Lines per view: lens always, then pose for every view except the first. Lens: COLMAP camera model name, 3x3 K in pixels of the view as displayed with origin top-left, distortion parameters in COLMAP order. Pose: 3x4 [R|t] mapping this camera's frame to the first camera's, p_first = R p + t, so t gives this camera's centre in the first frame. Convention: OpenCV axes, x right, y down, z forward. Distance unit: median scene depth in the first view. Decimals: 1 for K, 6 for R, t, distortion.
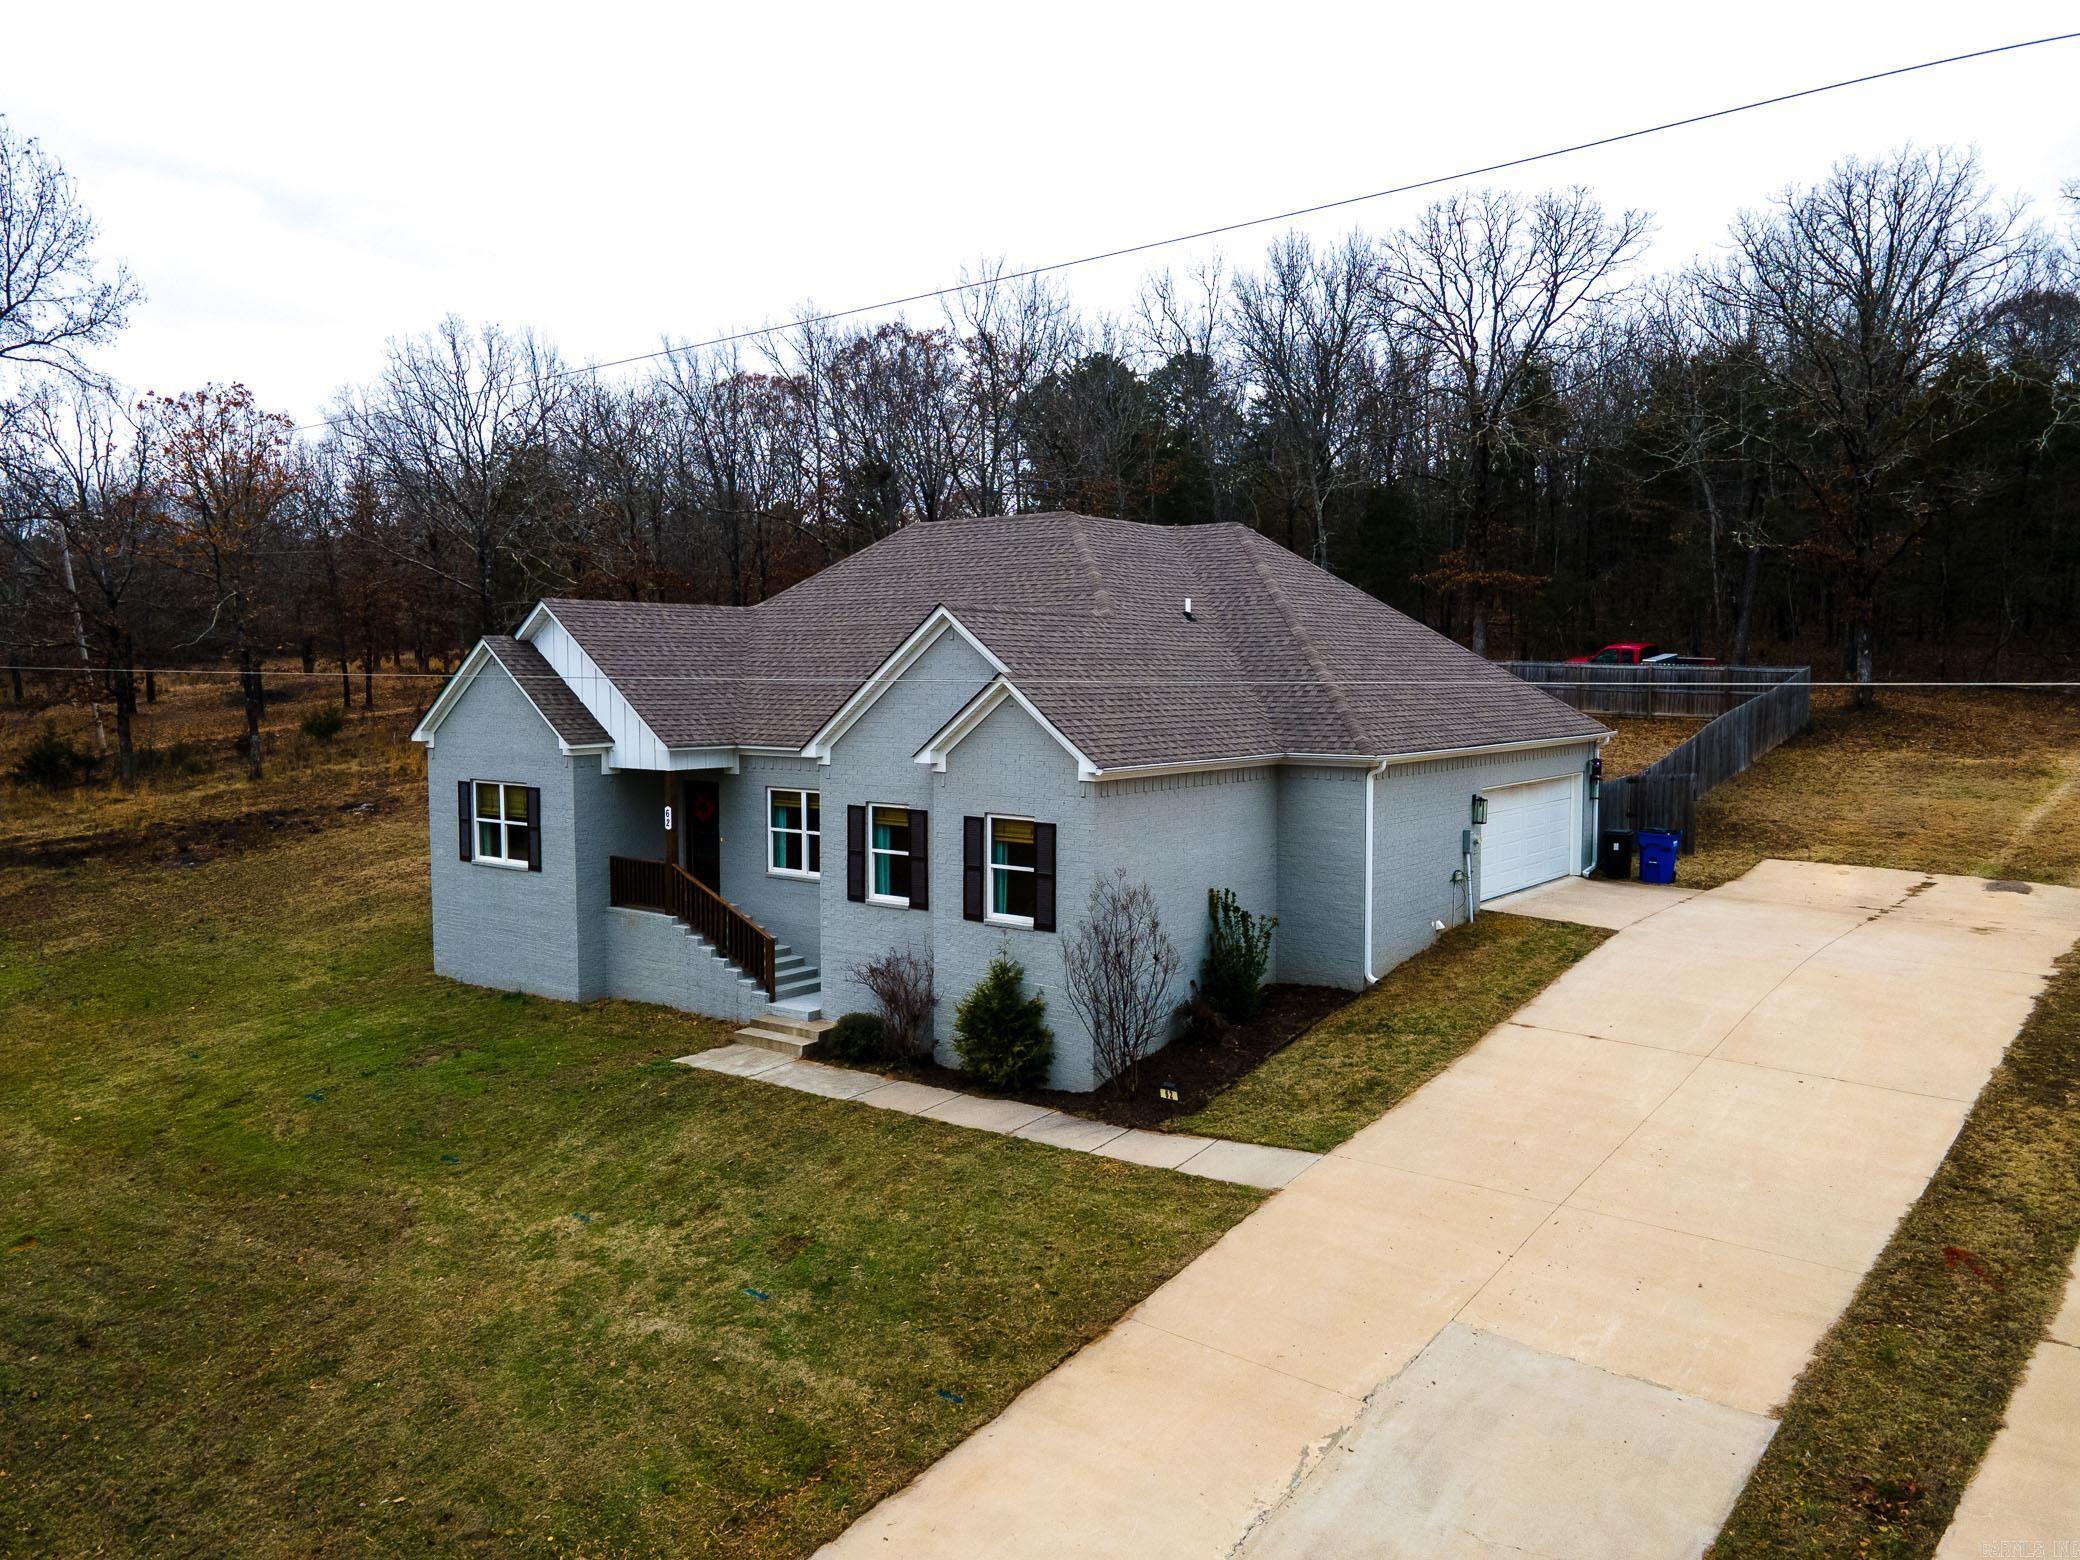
lens RADIAL K [[1501.9, 0, 1040.0], [0, 1501.9, 780.0], [0, 0, 1]] dist [0.045886, 0.005222]
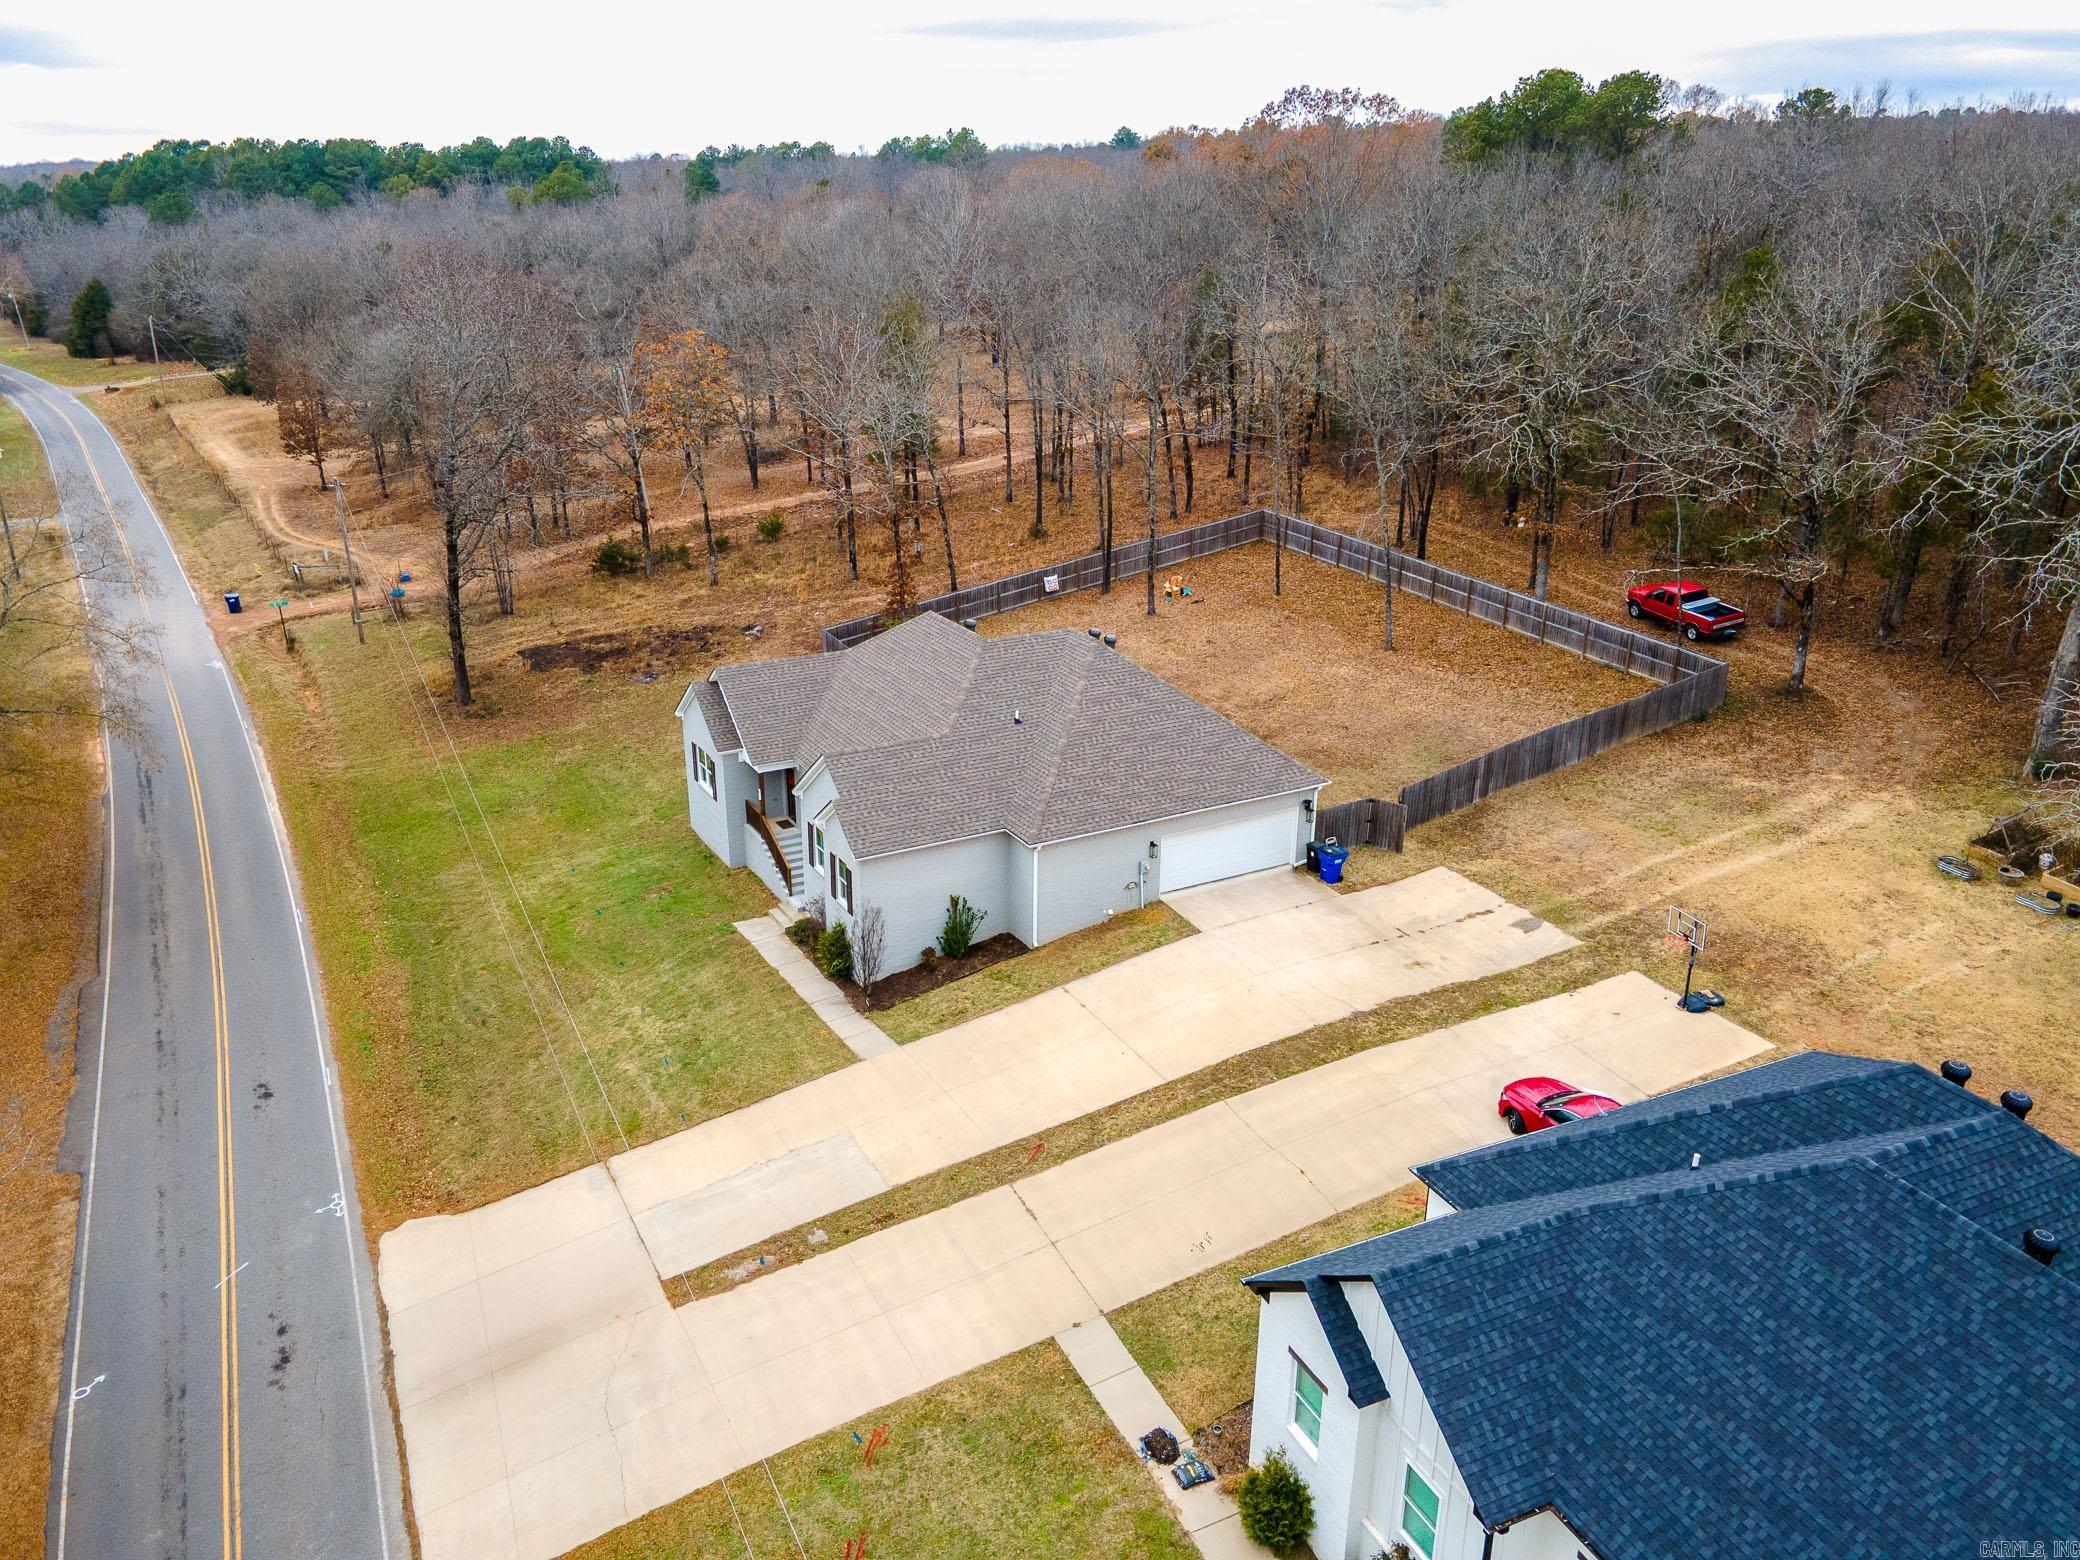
lens RADIAL K [[1504.9, 0, 1040.0], [0, 1504.9, 780.0], [0, 0, 1]] dist [0.092434, 0.000506]
pose [[0.921047, 0.147202, -0.360559, 0.942583], [-0.037704, 0.955171, 0.293644, -0.685211], [0.387621, -0.256866, 0.885308, -0.734758]]
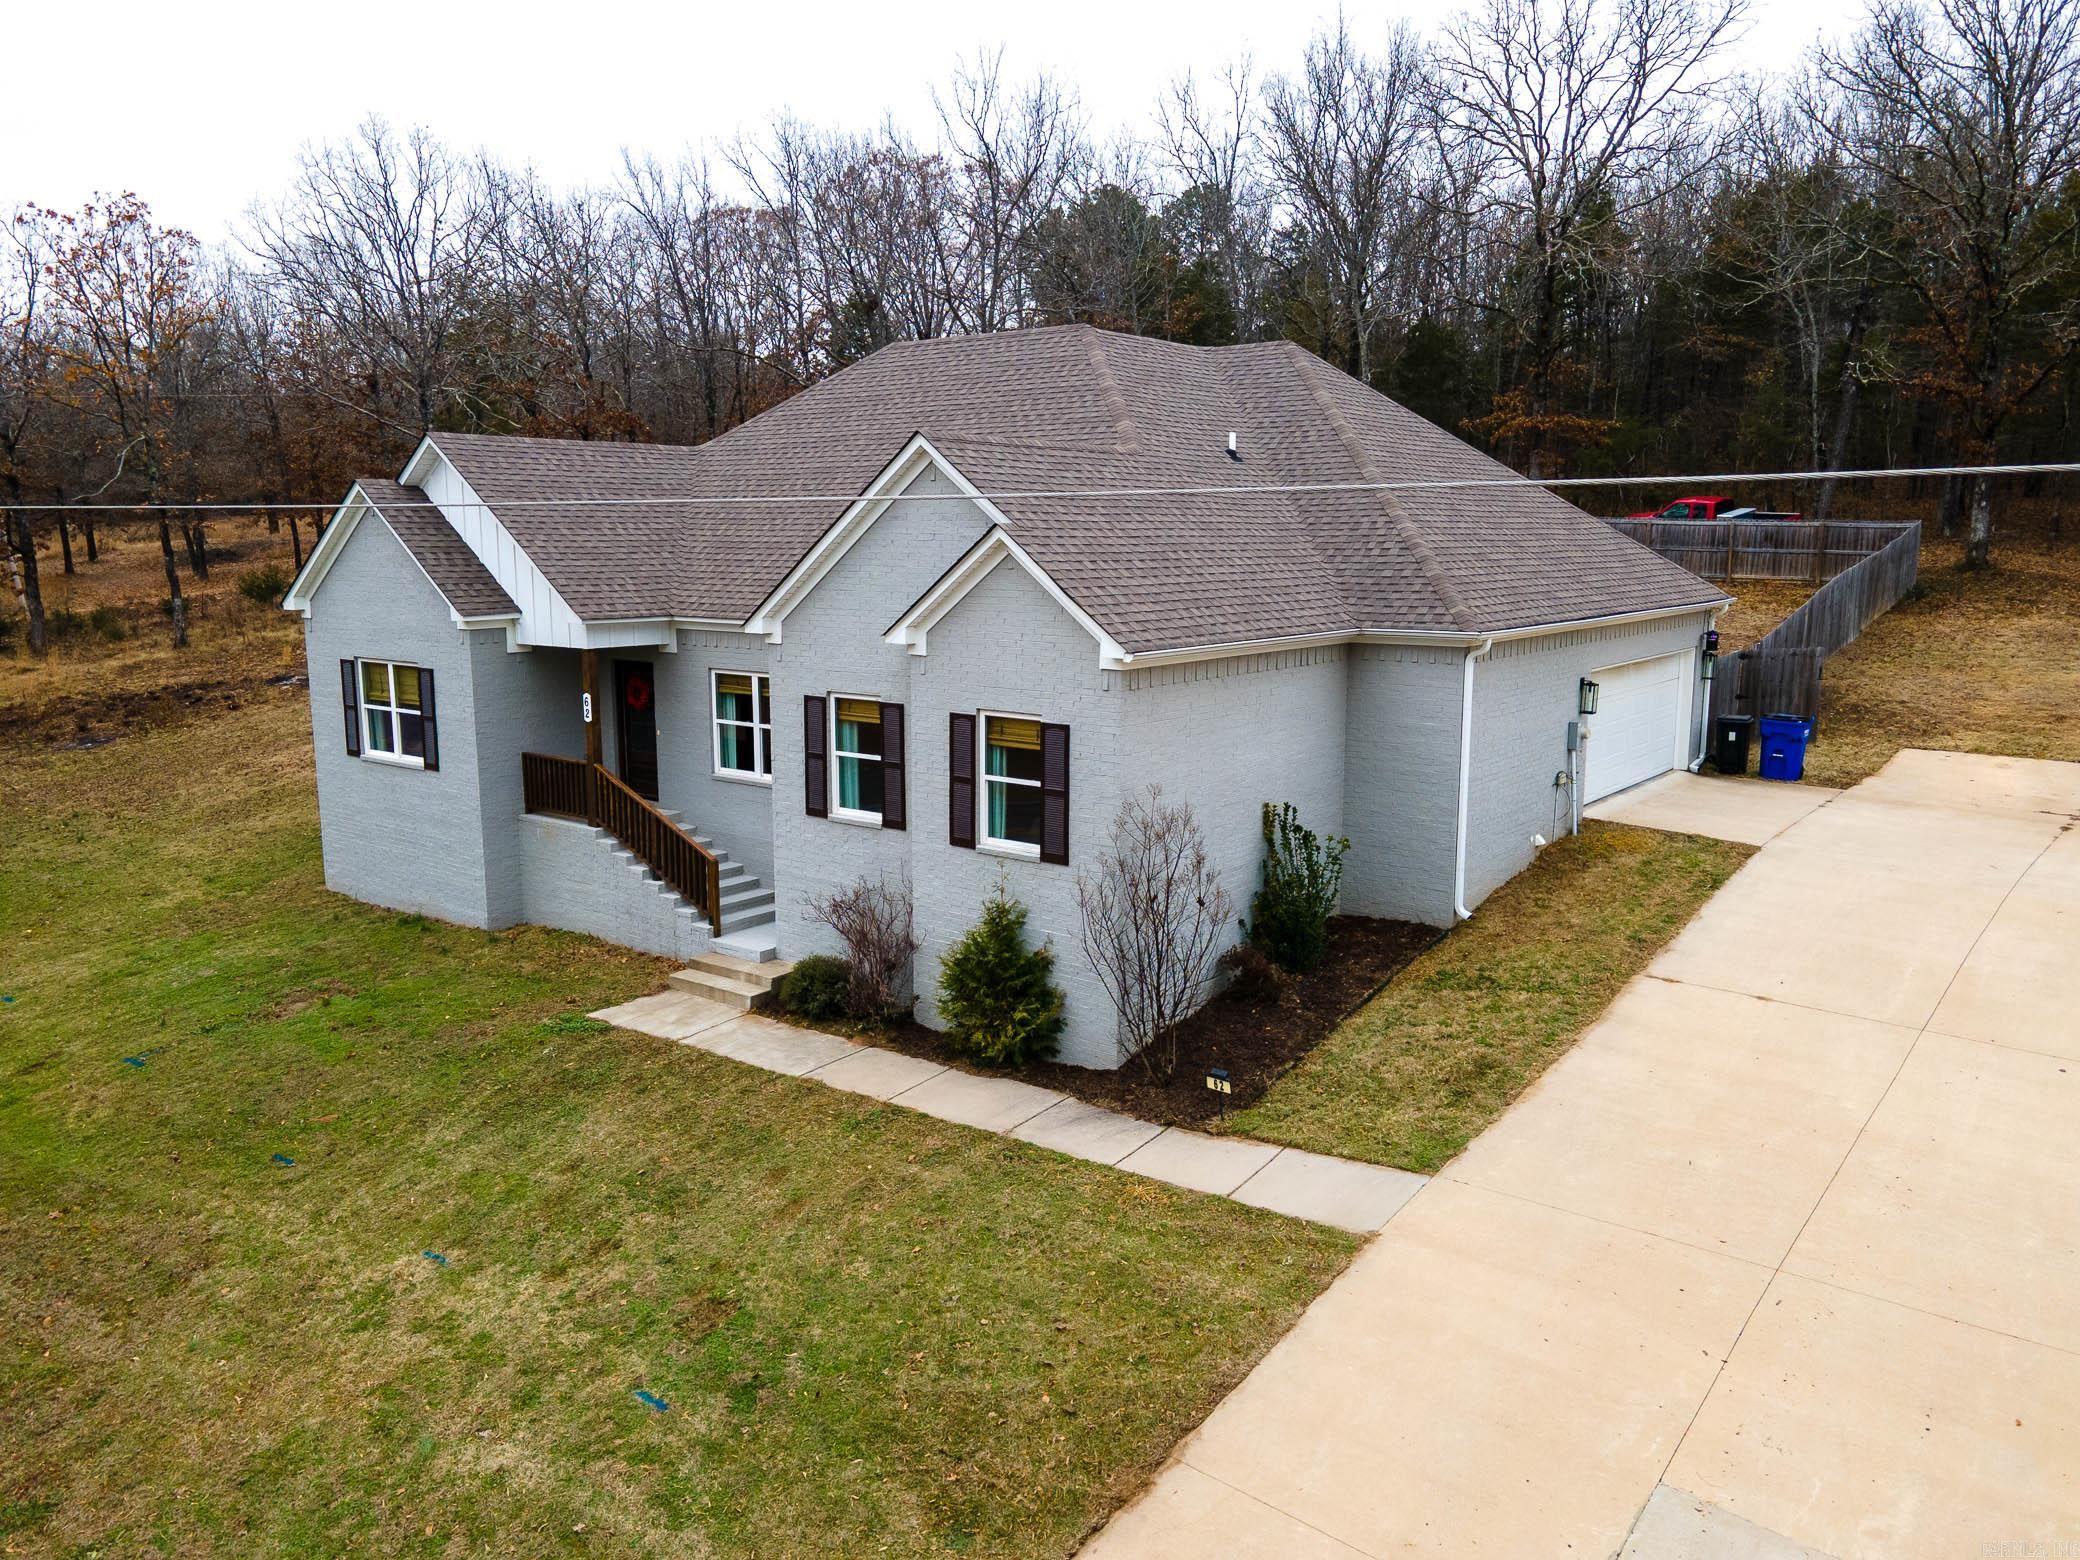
lens RADIAL K [[1501.9, 0, 1040.0], [0, 1501.9, 780.0], [0, 0, 1]] dist [0.045886, 0.005222]
pose [[0.999996, 0.000662, -0.002822, -0.001893], [-0.000403, 0.995879, 0.090688, -0.010832], [0.002870, -0.090687, 0.995875, 0.216161]]
